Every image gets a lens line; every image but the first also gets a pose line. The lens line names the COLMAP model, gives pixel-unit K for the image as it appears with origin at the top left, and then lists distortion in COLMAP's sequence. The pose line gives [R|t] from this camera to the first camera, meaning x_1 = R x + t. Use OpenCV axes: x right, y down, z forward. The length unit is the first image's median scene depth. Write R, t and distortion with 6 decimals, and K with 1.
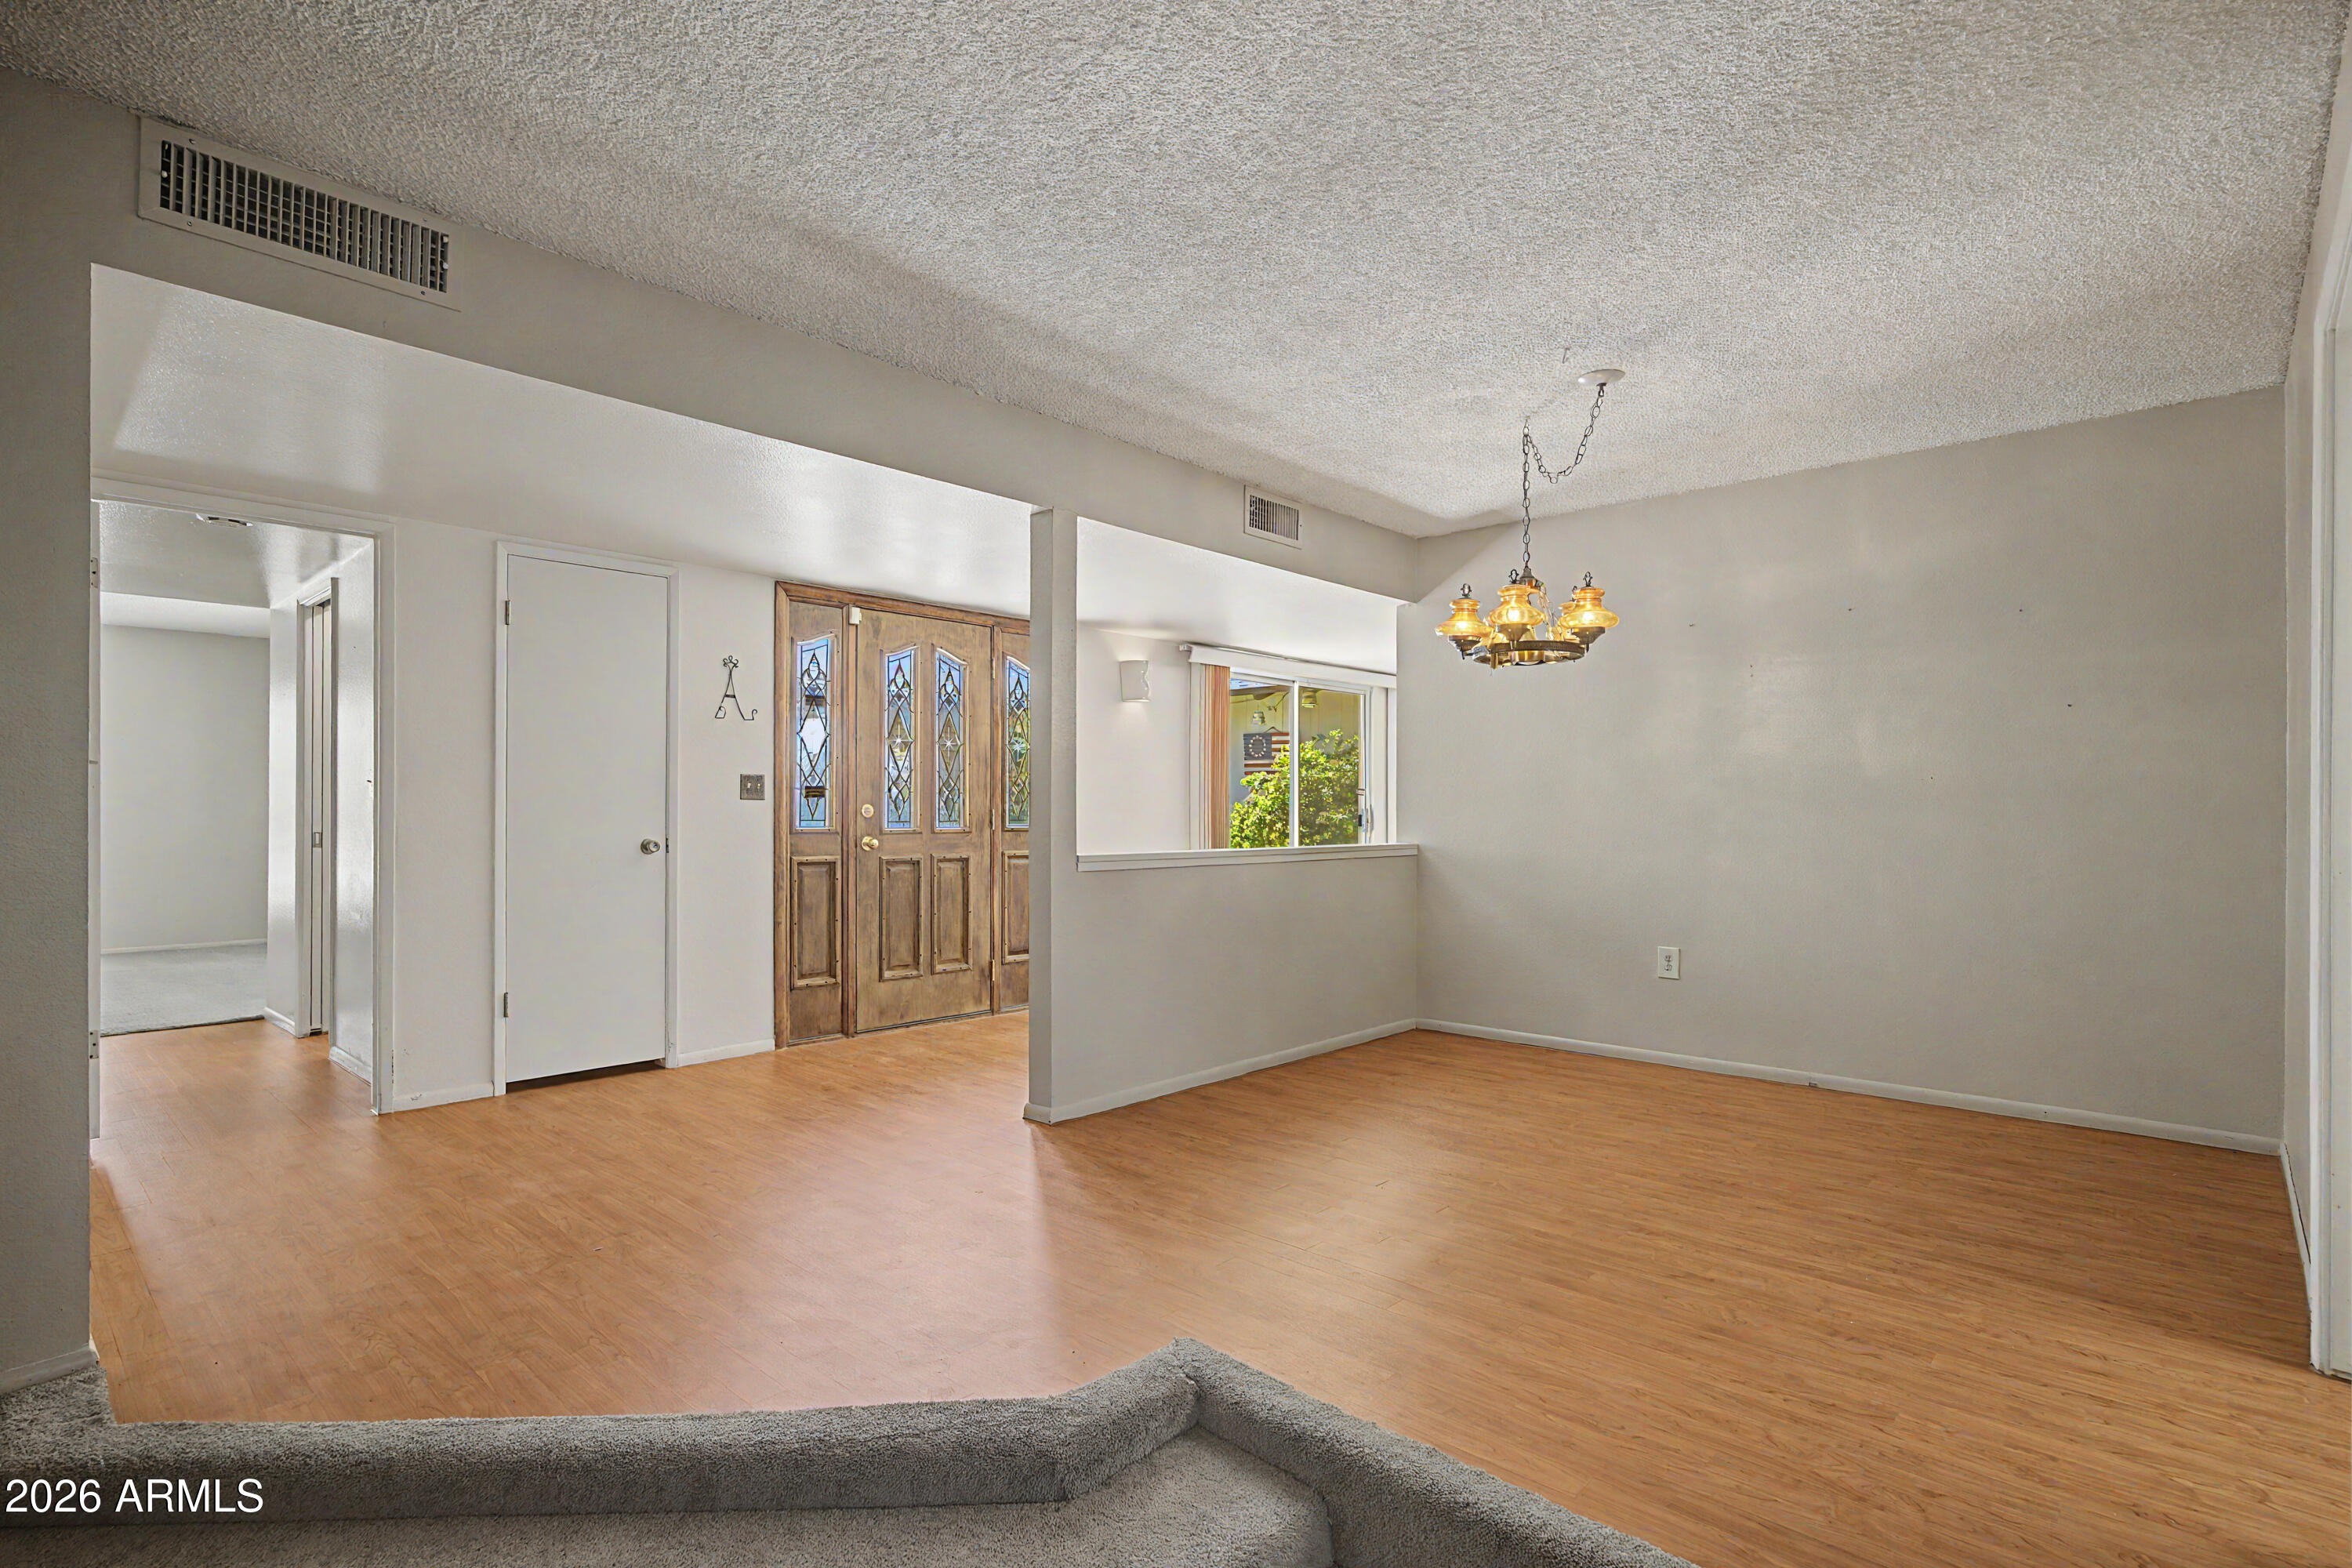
lens RADIAL K [[1134.8, 0, 1176.9], [0, 1134.8, 791.2], [0, 0, 1]] dist [-0.025367, -0.000184]
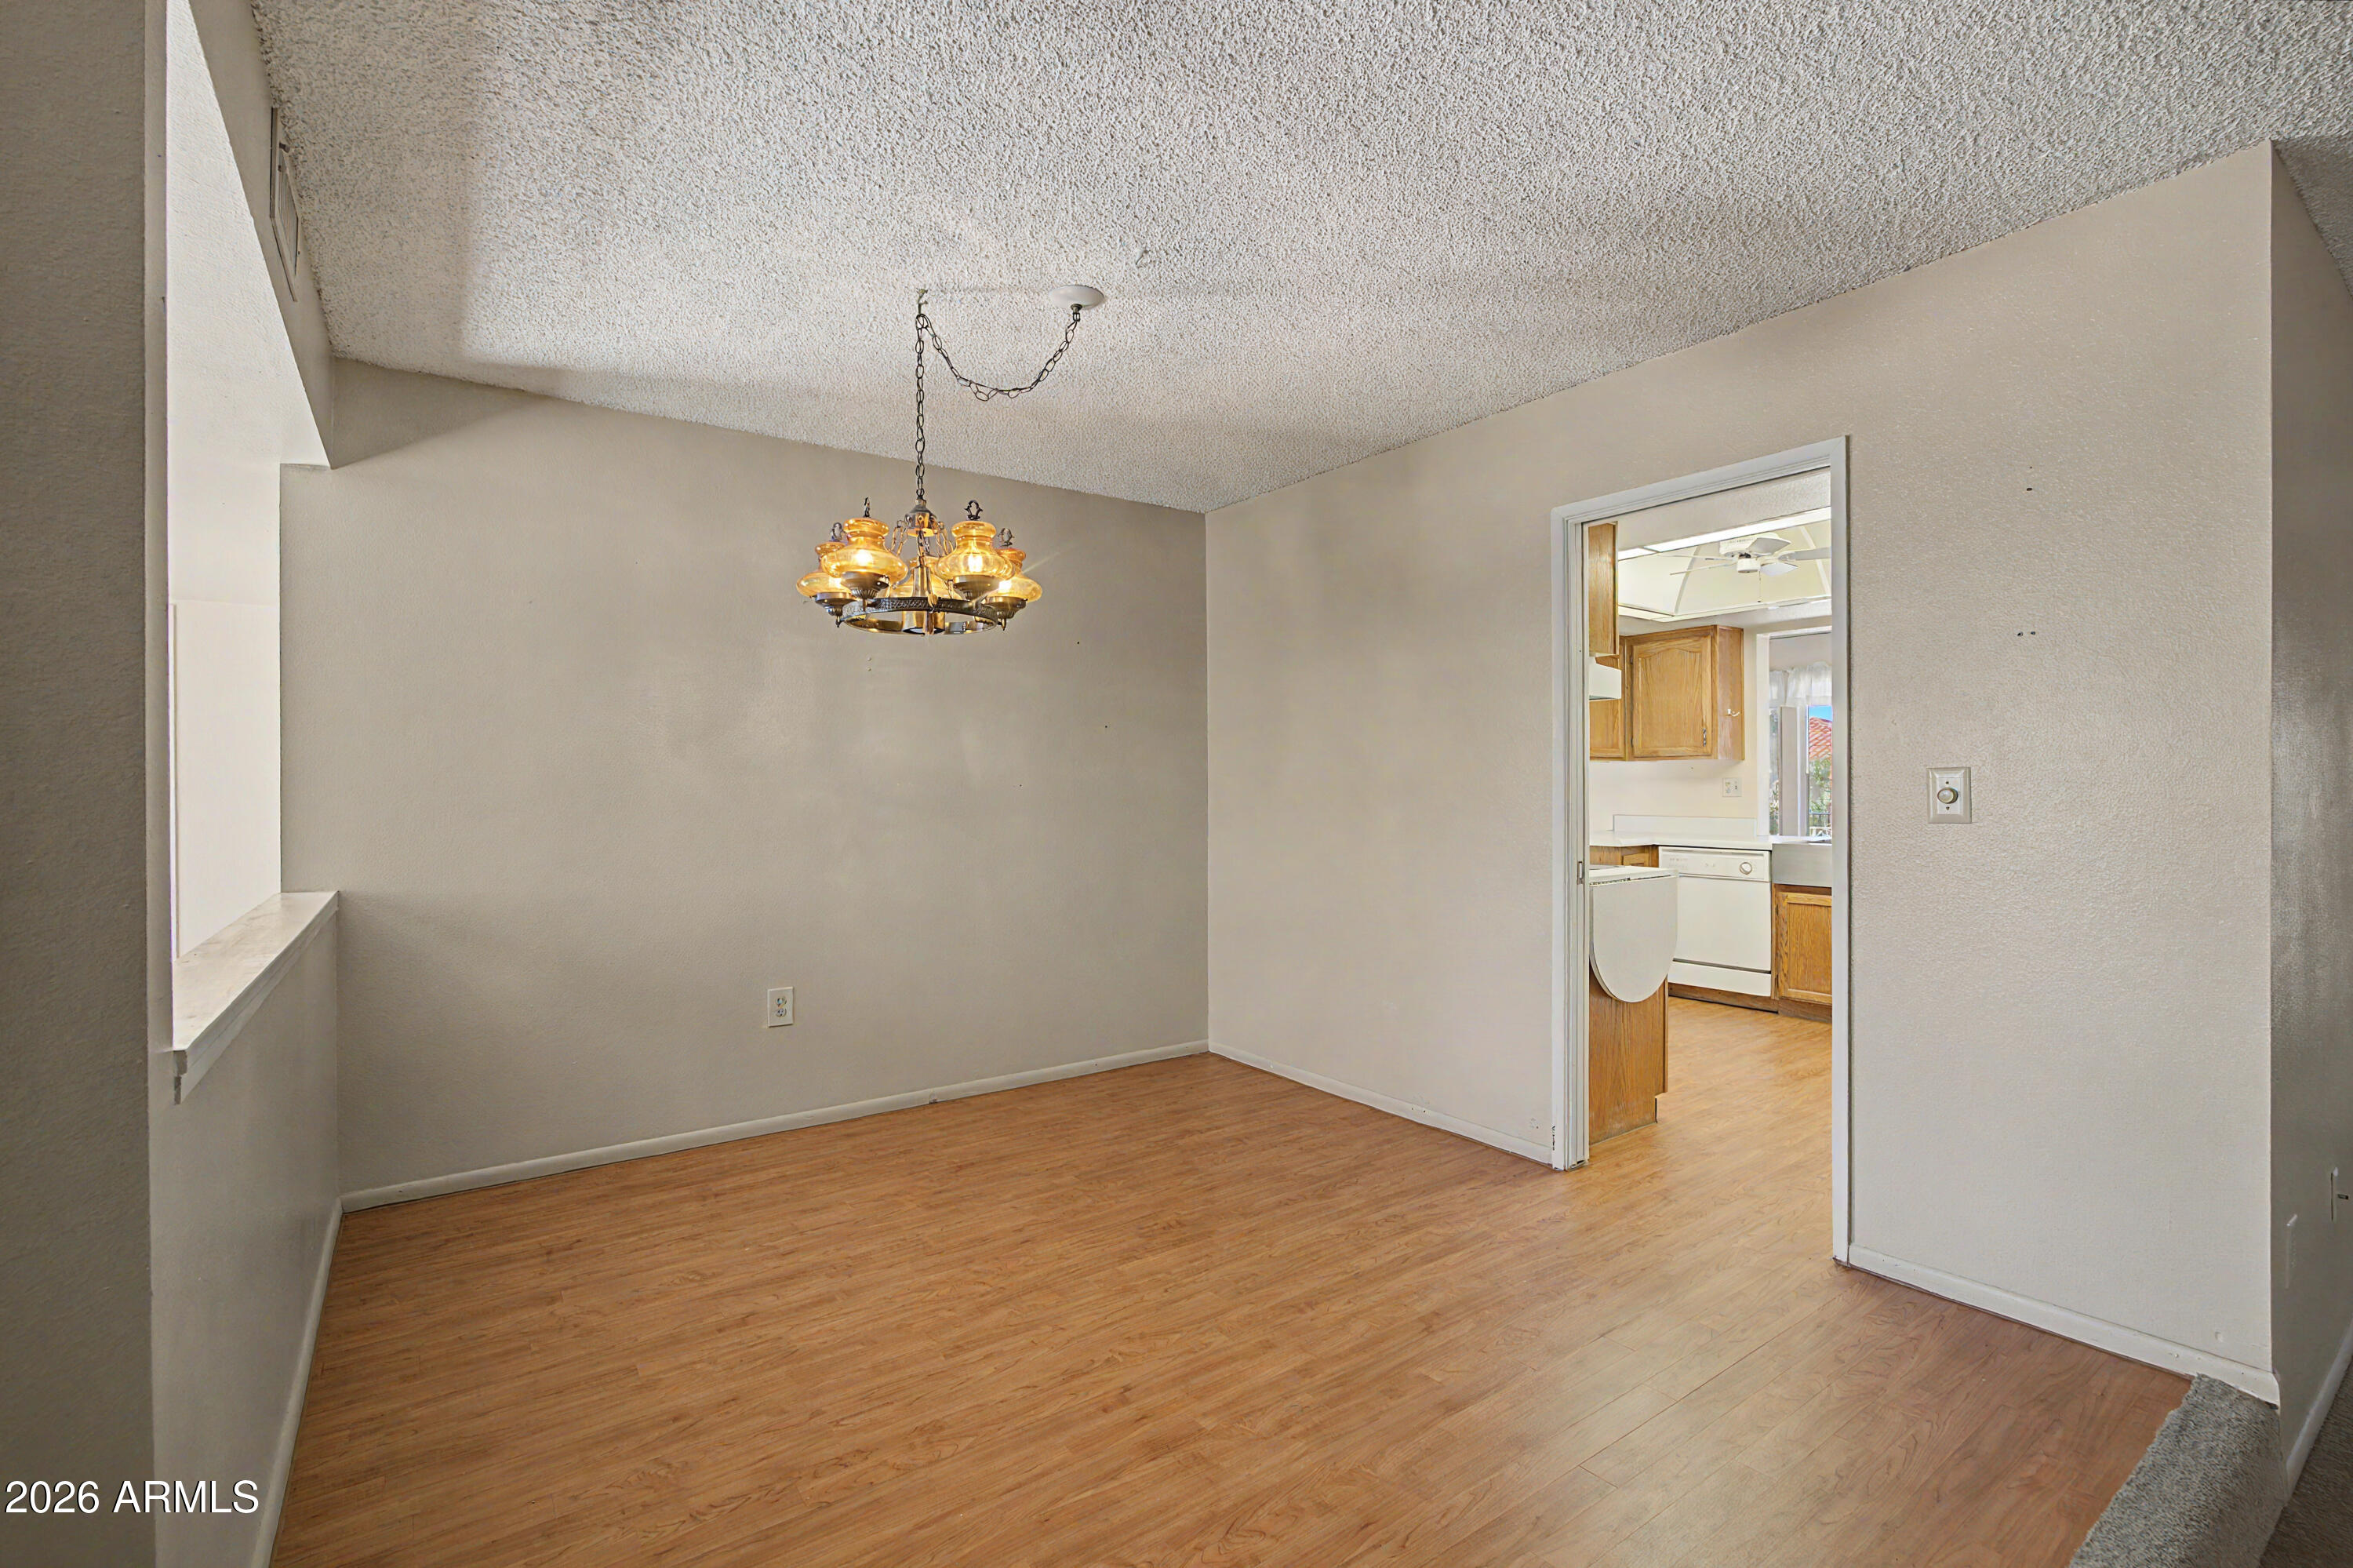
lens RADIAL K [[1034.8, 0, 1169.9], [0, 1034.8, 785.9], [0, 0, 1]] dist [-0.020891, 0.000963]
pose [[0.212732, 0.000131, 0.977110, -0.328210], [-0.003114, 0.999995, 0.000544, -0.015060], [-0.977106, -0.003158, 0.212732, 0.771963]]
